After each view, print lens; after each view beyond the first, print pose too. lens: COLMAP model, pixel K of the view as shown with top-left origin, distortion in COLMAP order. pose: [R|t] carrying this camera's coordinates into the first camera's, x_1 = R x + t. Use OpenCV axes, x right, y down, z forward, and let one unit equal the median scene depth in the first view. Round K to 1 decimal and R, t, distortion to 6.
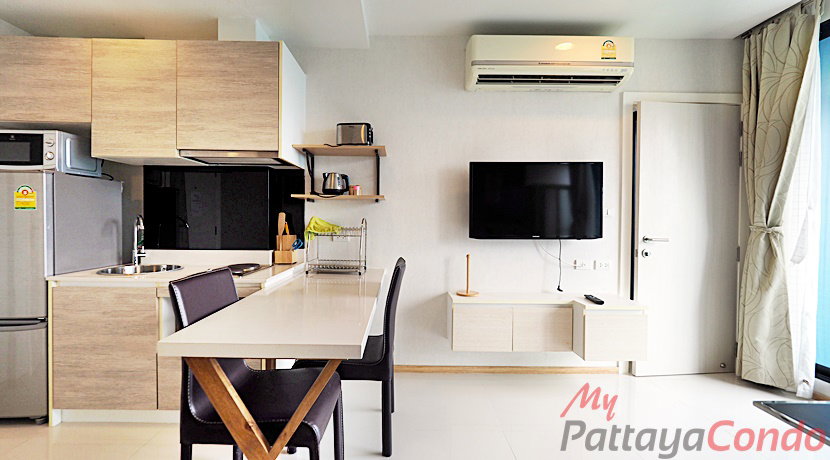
lens RADIAL K [[347.6, 0, 405.8], [0, 347.6, 226.0], [0, 0, 1]] dist [-0.001277, -0.000302]
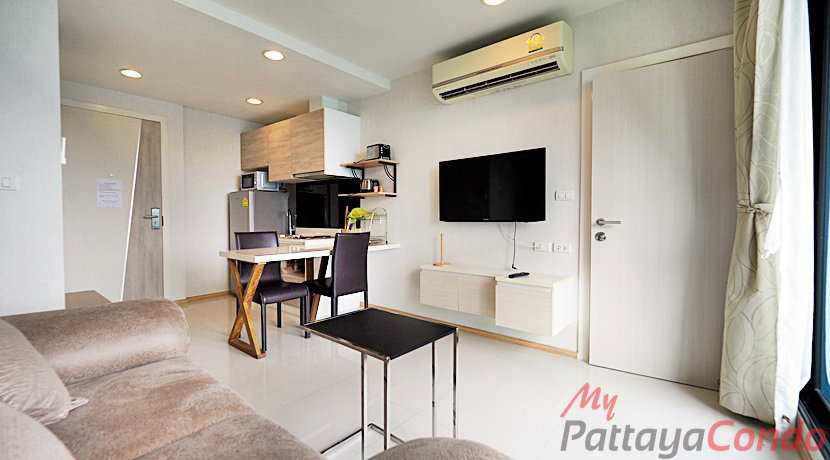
lens RADIAL K [[347.6, 0, 405.8], [0, 347.6, 226.0], [0, 0, 1]] dist [-0.001277, -0.000302]
pose [[0.765732, 0.005297, -0.643137, 0.939341], [0.000716, 0.999958, 0.009088, 0.042774], [0.643159, -0.007419, 0.765697, -0.069903]]
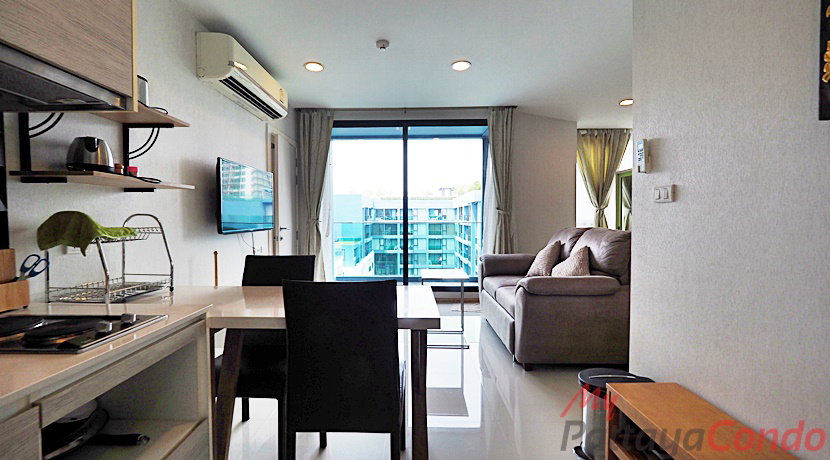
lens RADIAL K [[347.6, 0, 405.8], [0, 347.6, 226.0], [0, 0, 1]] dist [-0.001277, -0.000302]
pose [[0.009844, -0.032134, 0.999435, -0.829561], [0.014052, 0.999389, 0.031995, -0.013216], [-0.999853, 0.013729, 0.010290, 0.471349]]
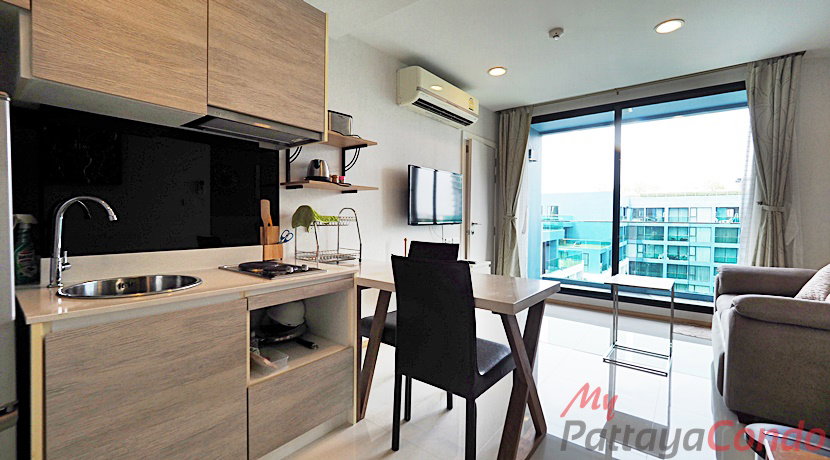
lens RADIAL K [[352.6, 0, 410.0], [0, 352.6, 223.2], [0, 0, 1]] dist [-0.001334, -0.000612]
pose [[0.620977, -0.016313, 0.783659, -0.838687], [0.005038, 0.999846, 0.016821, 0.006601], [-0.783813, -0.006498, 0.620963, 0.210577]]
